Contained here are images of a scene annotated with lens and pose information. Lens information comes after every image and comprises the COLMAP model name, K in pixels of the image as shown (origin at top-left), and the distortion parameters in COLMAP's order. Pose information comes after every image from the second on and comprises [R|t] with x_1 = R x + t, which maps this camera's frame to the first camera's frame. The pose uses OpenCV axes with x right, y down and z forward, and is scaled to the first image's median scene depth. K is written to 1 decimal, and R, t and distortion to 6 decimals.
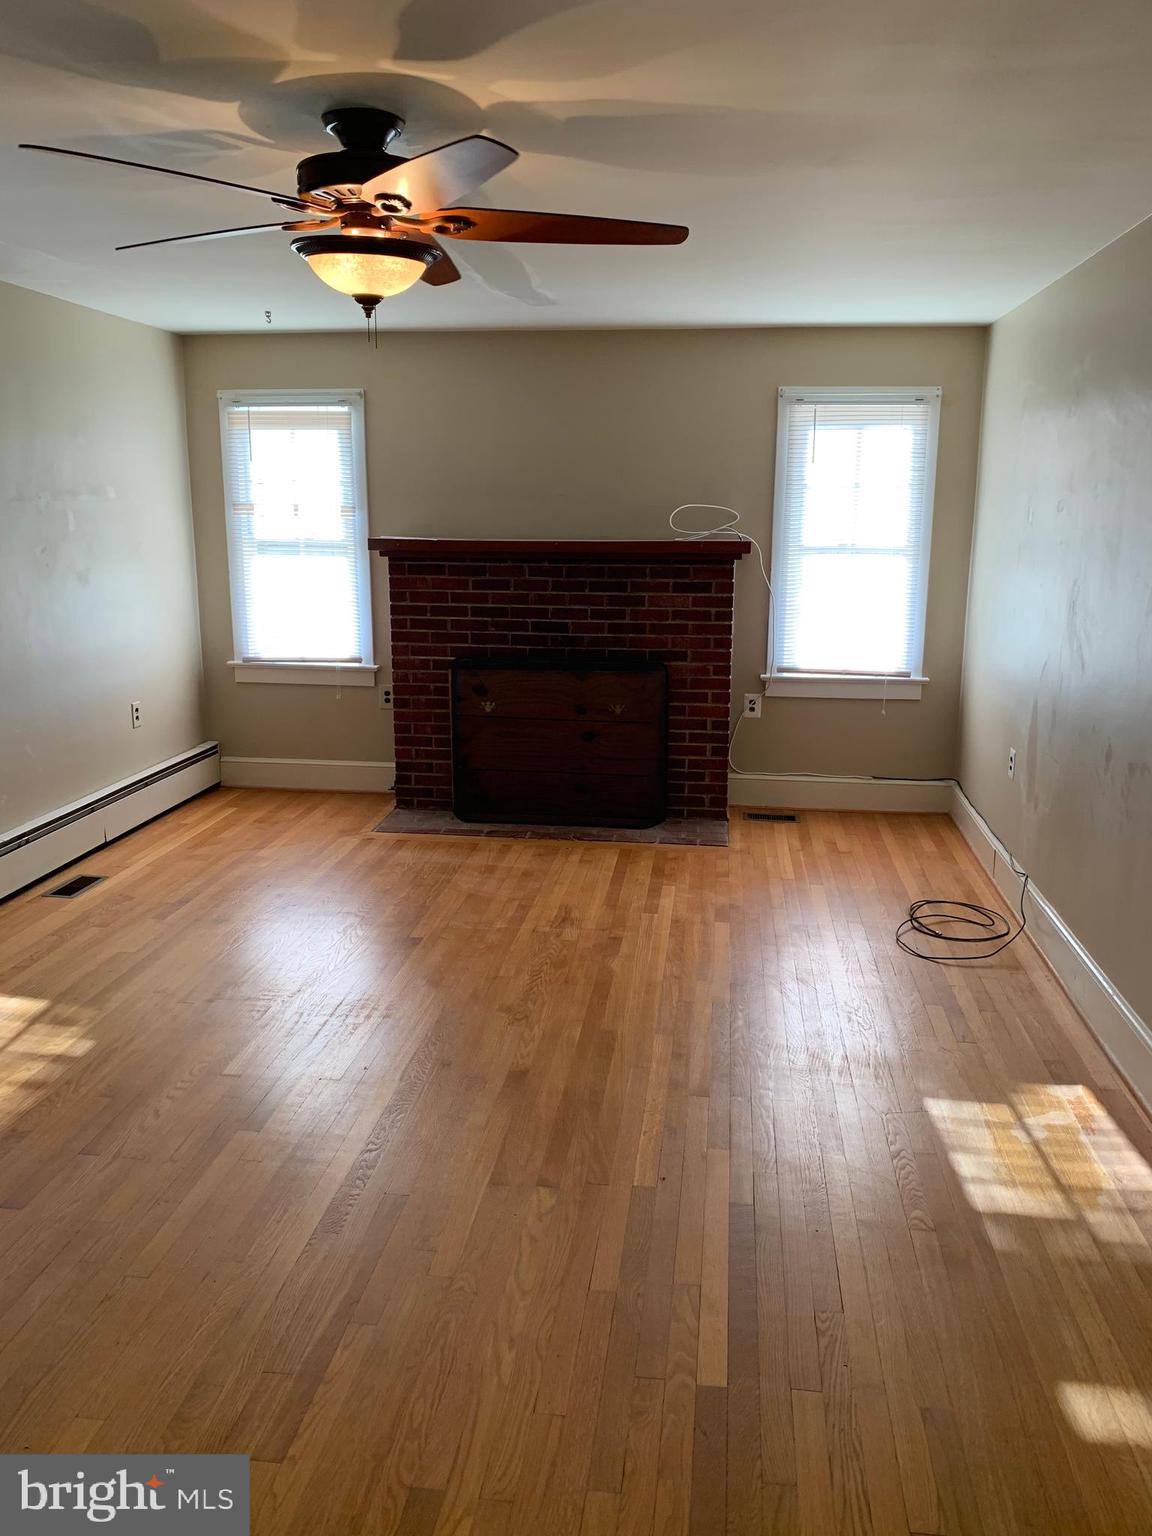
lens RADIAL K [[1181.8, 0, 574.0], [0, 1181.8, 758.3], [0, 0, 1]] dist [0.072662, -0.127339]
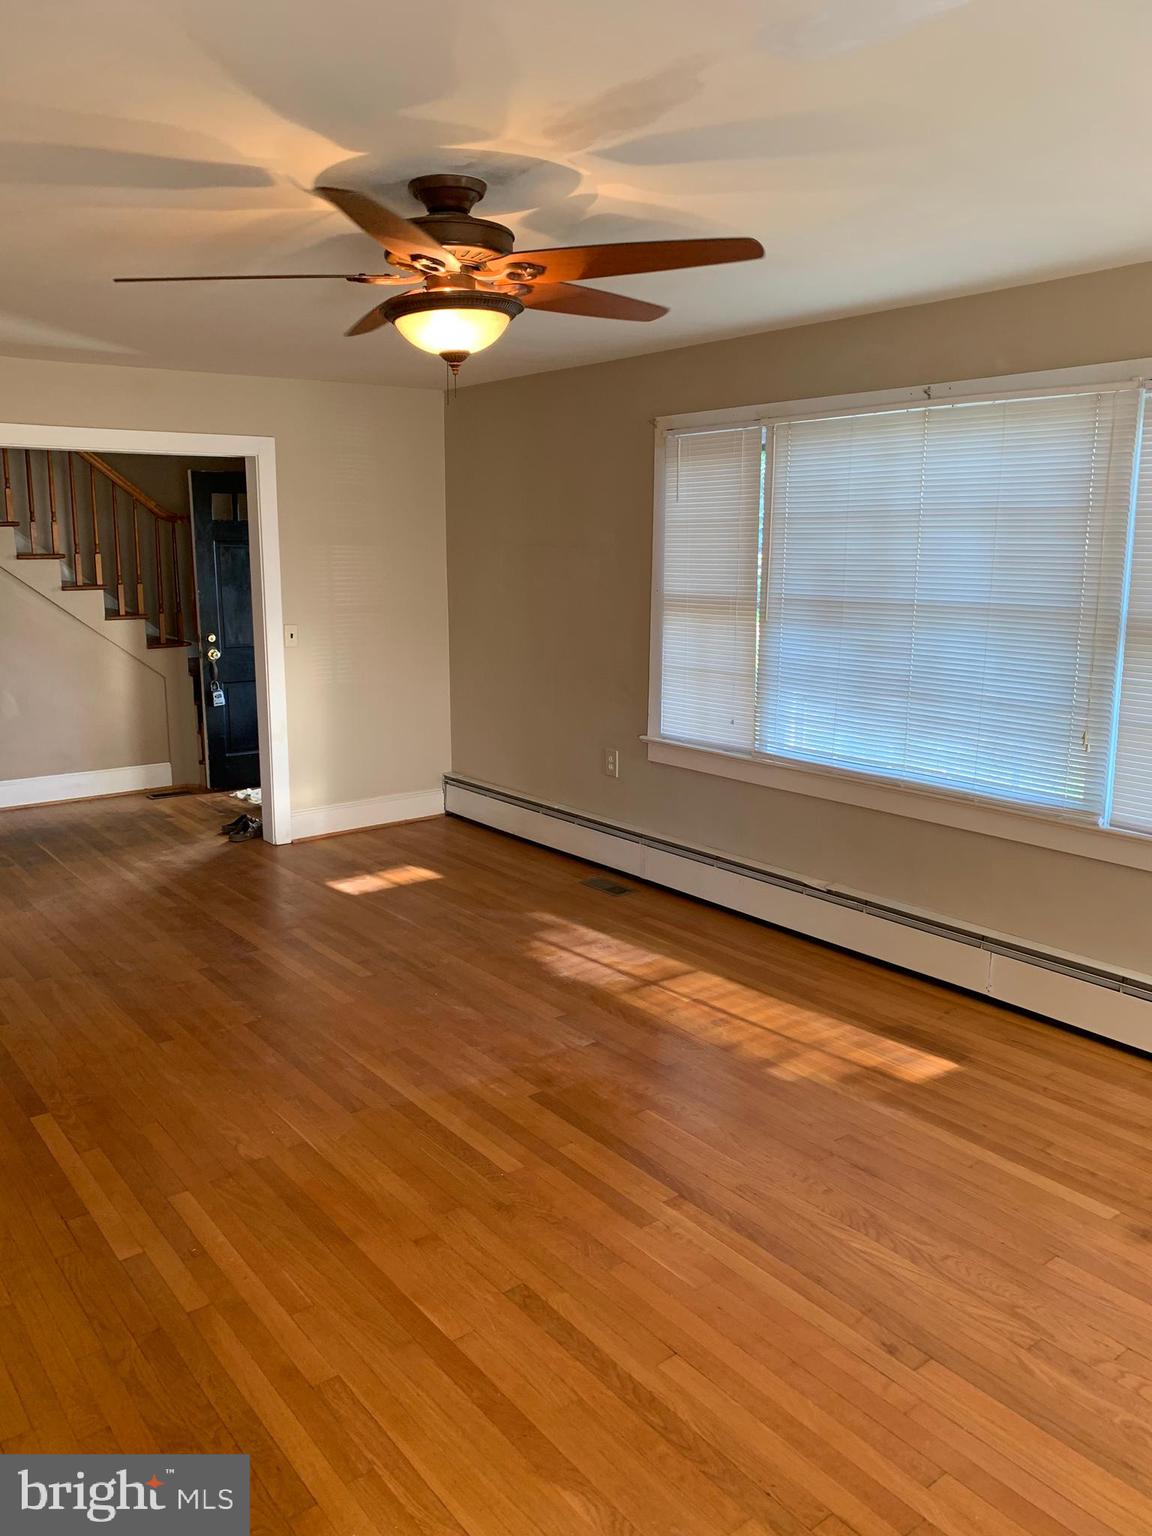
lens RADIAL K [[1181.8, 0, 574.0], [0, 1181.8, 758.3], [0, 0, 1]] dist [0.072662, -0.127339]
pose [[-0.708146, 0.125136, -0.694889, 0.250131], [-0.152504, 0.933831, 0.323578, -0.200768], [0.689400, 0.335113, -0.642205, 0.899621]]
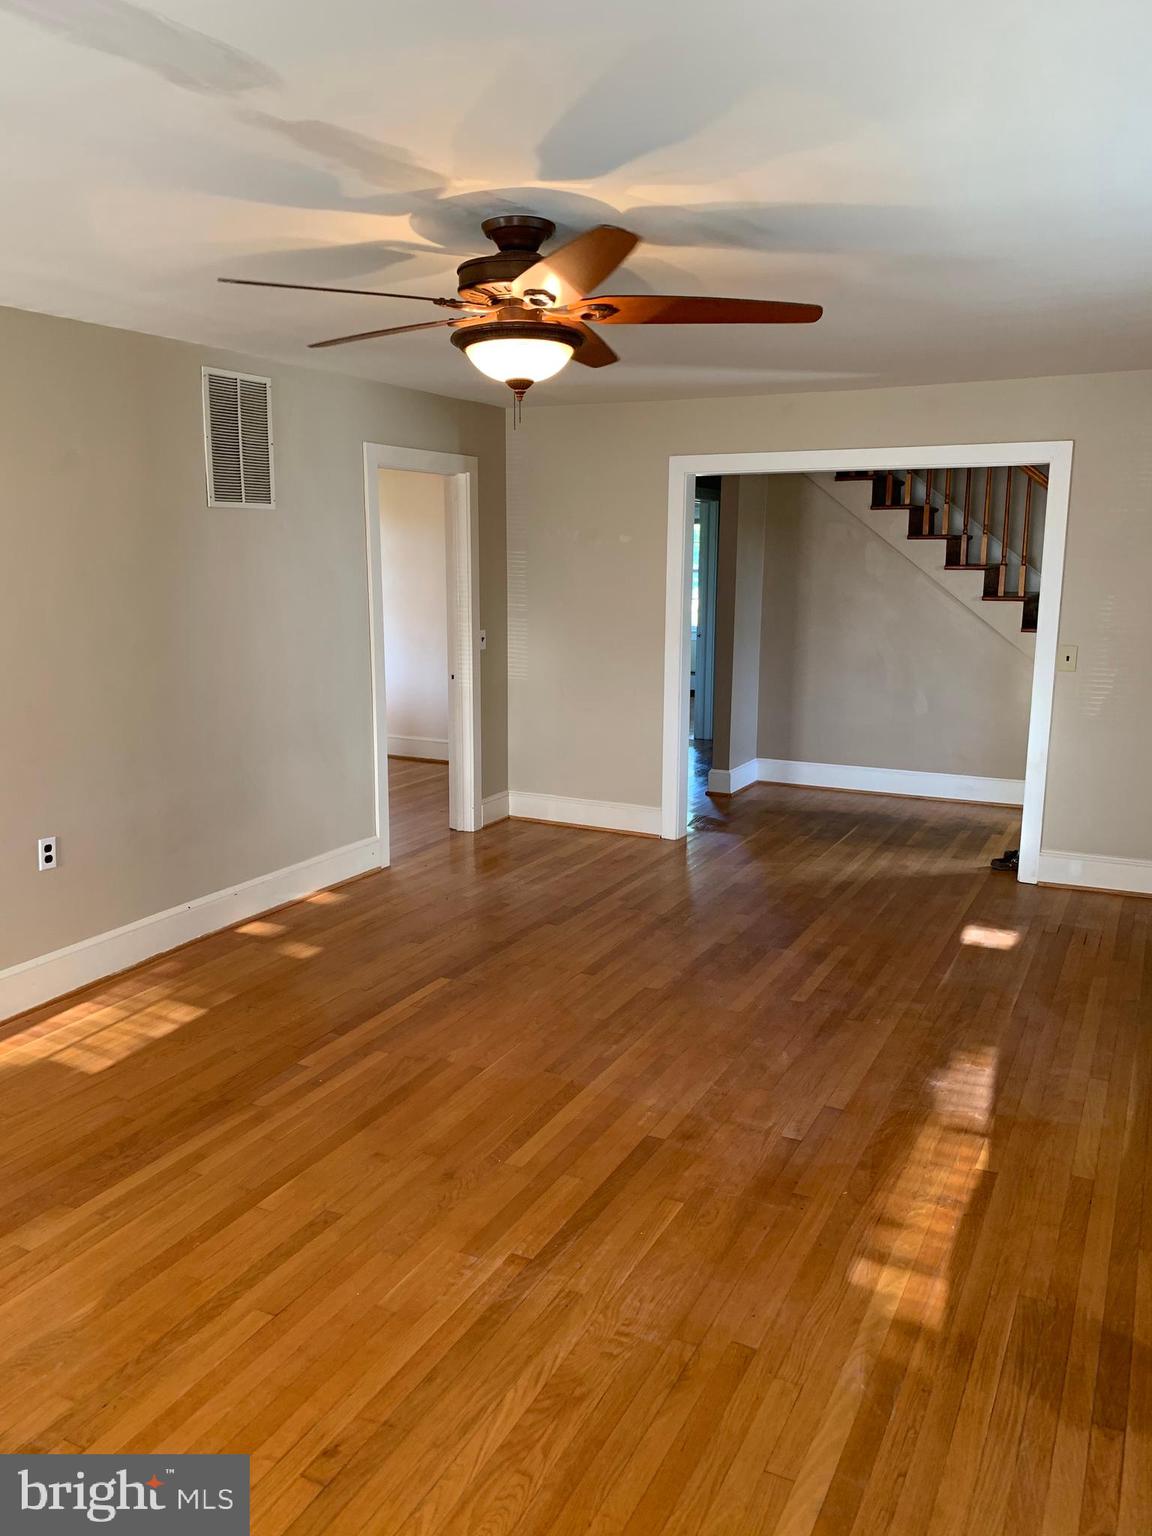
lens RADIAL K [[1174.0, 0, 576.0], [0, 1174.0, 768.0], [0, 0, 1]] dist [0.044515, -0.052849]
pose [[-0.941455, -0.072496, 0.329253, -0.291666], [0.062533, 0.922111, 0.381839, -0.230198], [-0.331290, 0.380074, -0.863592, 0.997158]]
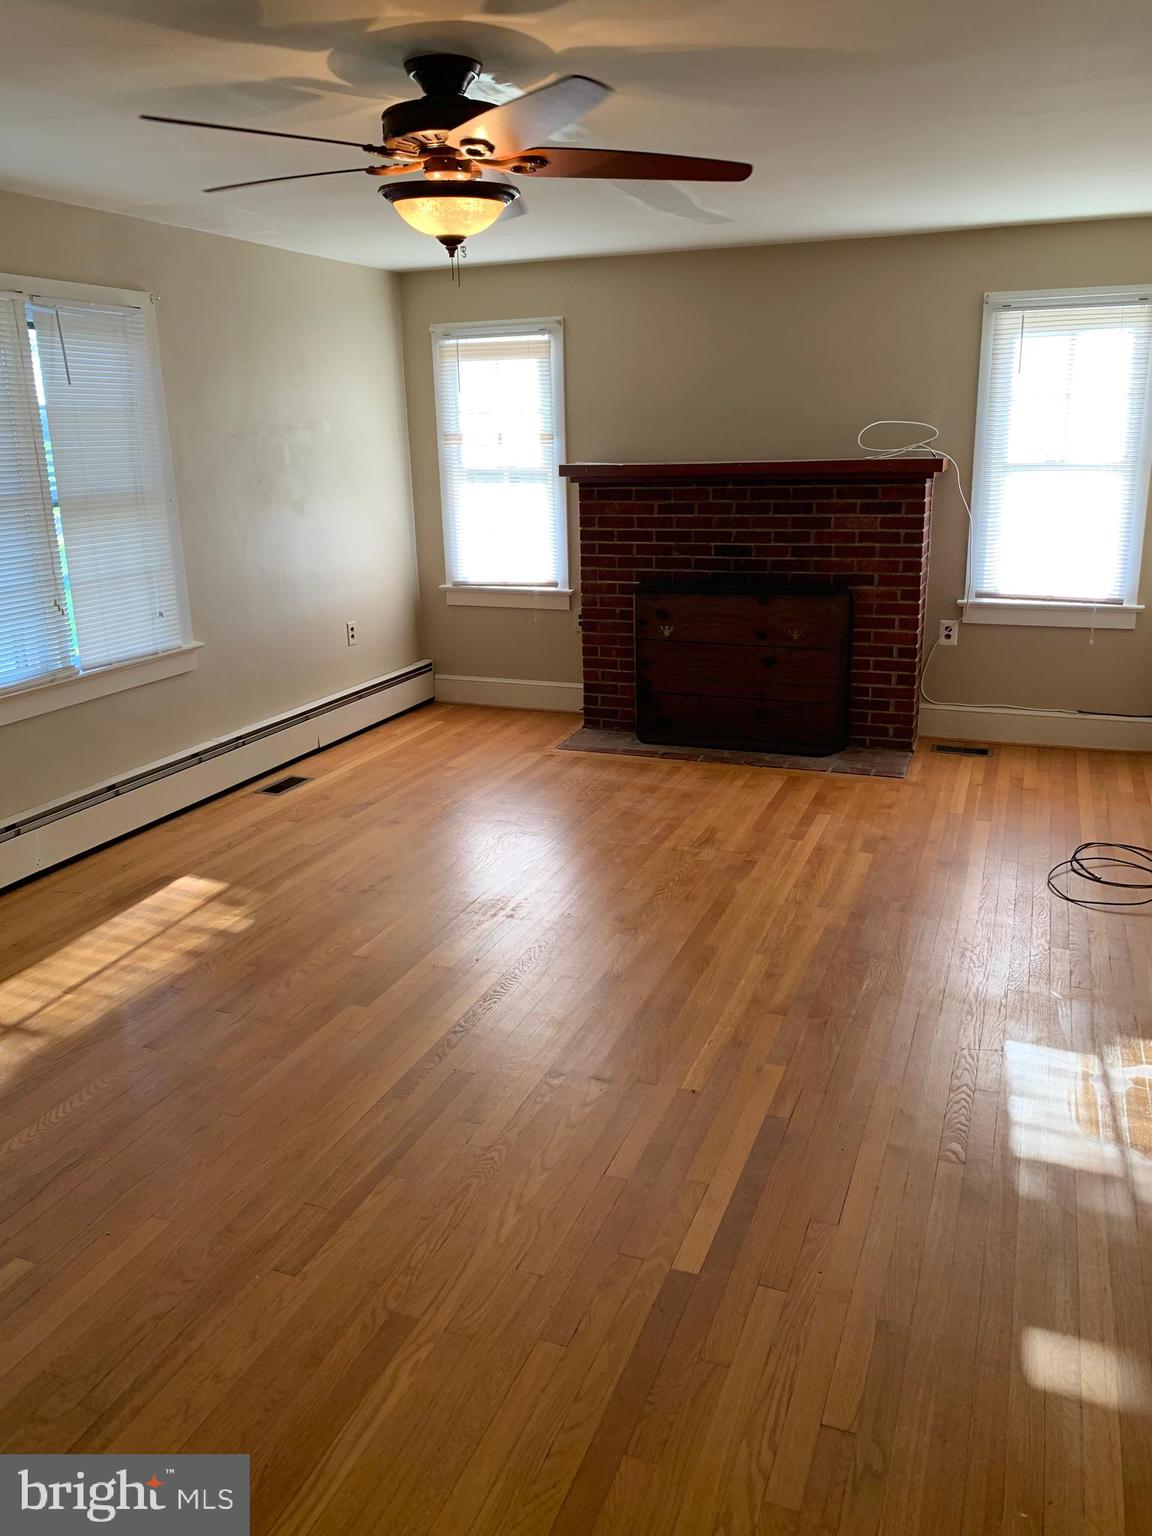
lens RADIAL K [[1181.8, 0, 574.0], [0, 1181.8, 758.3], [0, 0, 1]] dist [0.072662, -0.127339]
pose [[0.969354, 0.040793, -0.242258, 0.101586], [-0.025395, 0.997473, 0.066347, 0.000389], [0.244352, -0.058162, 0.967941, -0.011258]]
